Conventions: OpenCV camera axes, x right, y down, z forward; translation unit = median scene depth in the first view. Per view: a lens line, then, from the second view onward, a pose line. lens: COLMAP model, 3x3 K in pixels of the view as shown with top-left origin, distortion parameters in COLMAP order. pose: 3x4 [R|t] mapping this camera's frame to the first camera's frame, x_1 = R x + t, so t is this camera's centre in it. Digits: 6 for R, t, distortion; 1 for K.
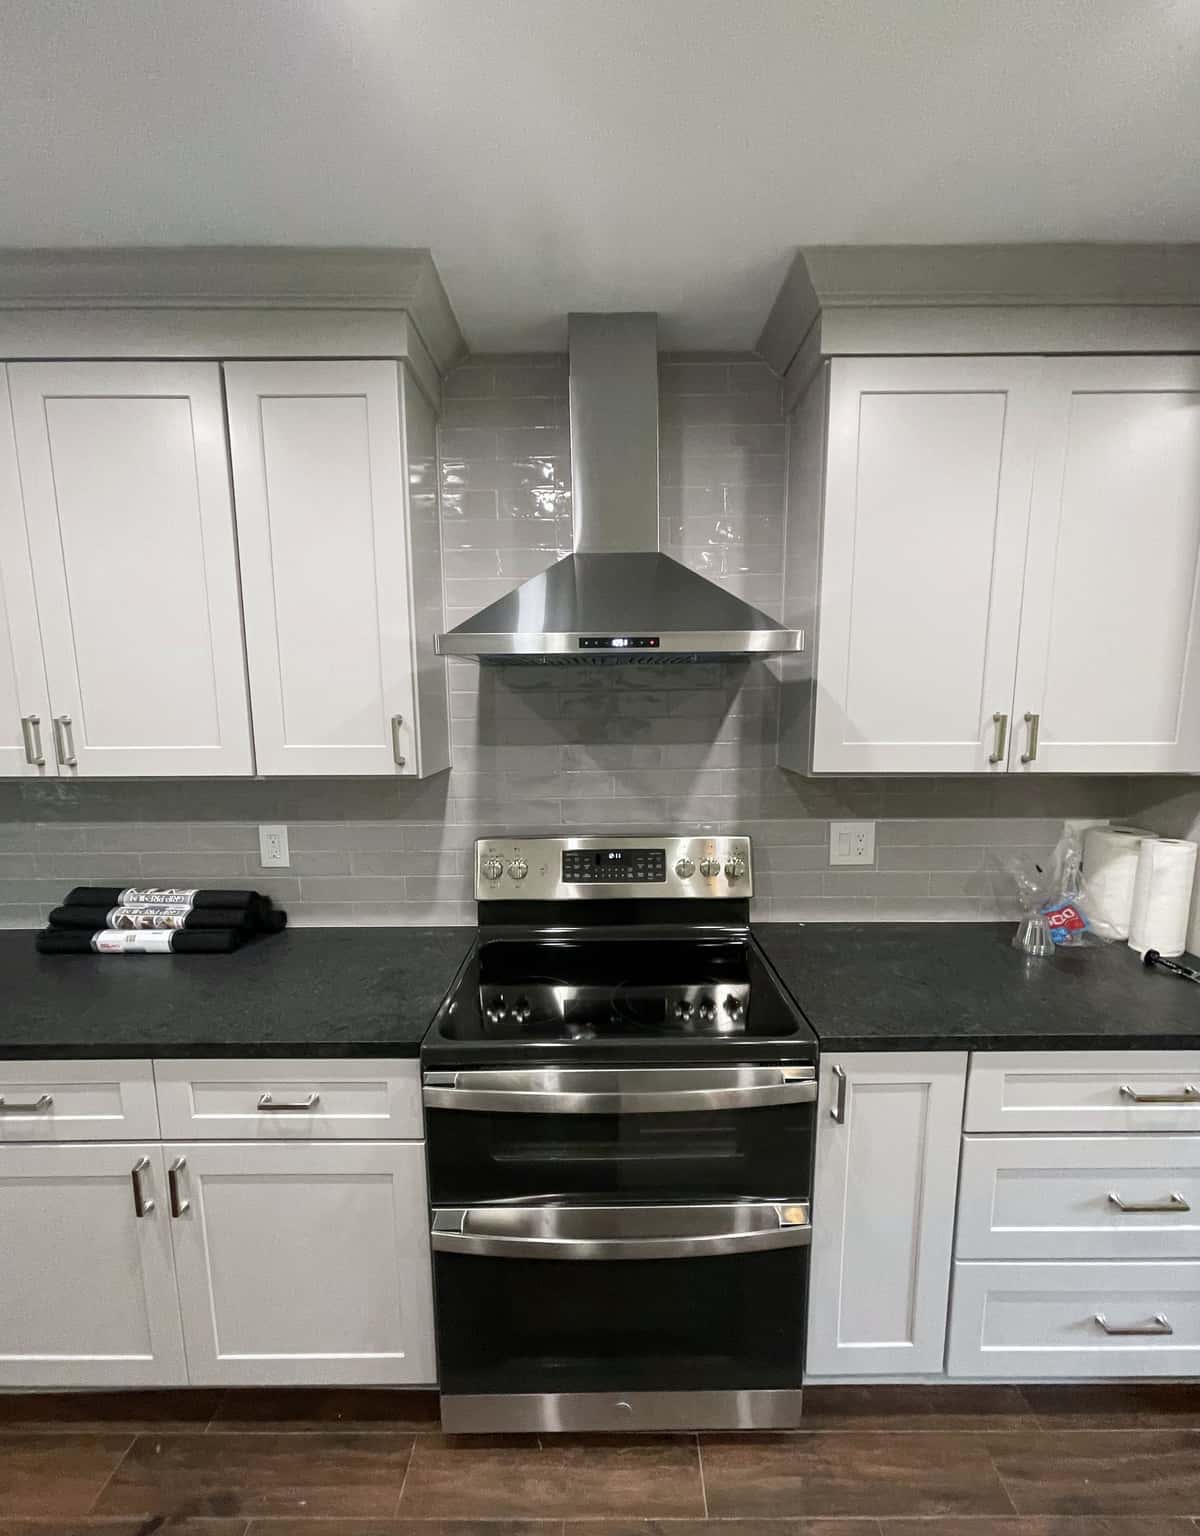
lens RADIAL K [[658.2, 0, 602.0], [0, 658.2, 793.3], [0, 0, 1]] dist [-0.004082, -0.000385]
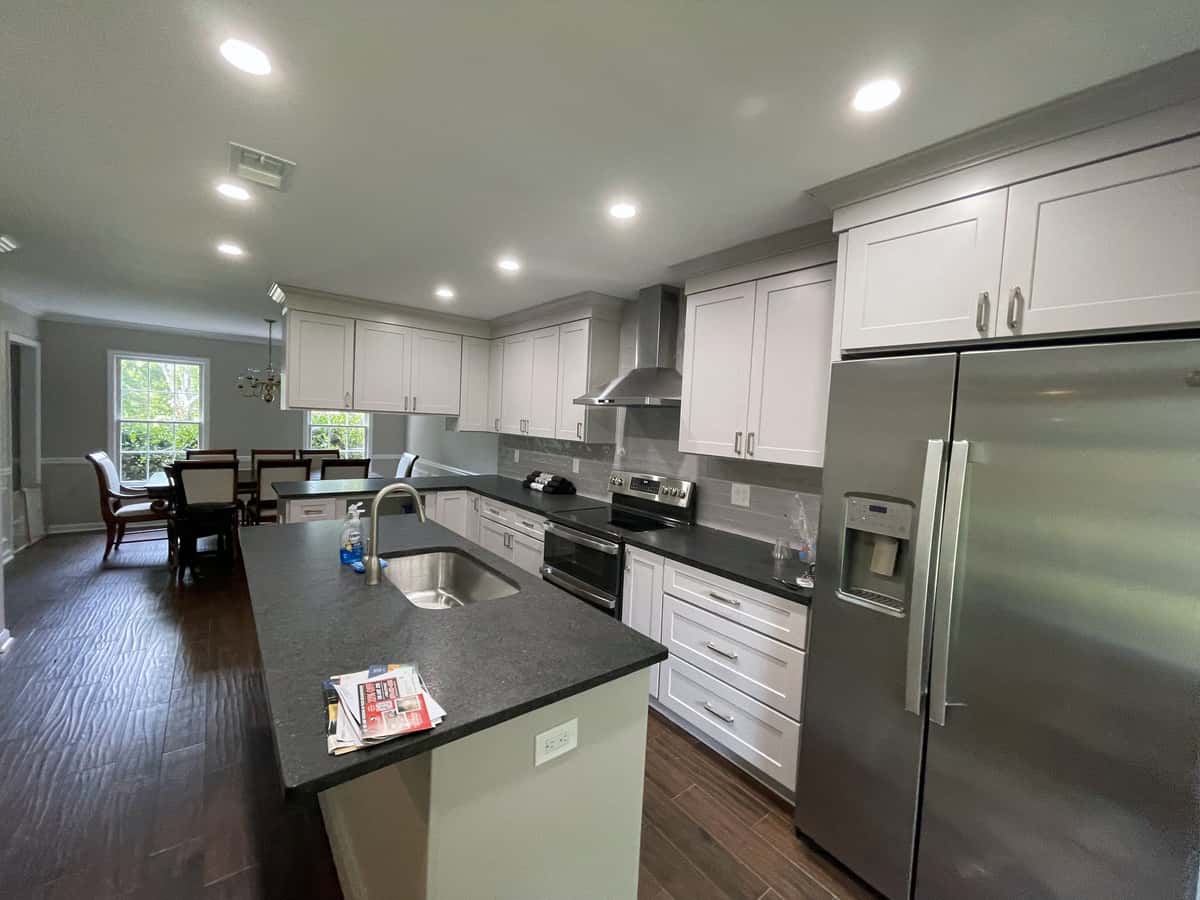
lens RADIAL K [[486.6, 0, 599.9], [0, 486.6, 447.0], [0, 0, 1]] dist [0.000177, -0.000008]
pose [[0.619859, 0.075735, -0.781050, 1.435867], [-0.159149, 0.986780, -0.030621, 0.049115], [0.768405, 0.143284, 0.623718, -0.347794]]
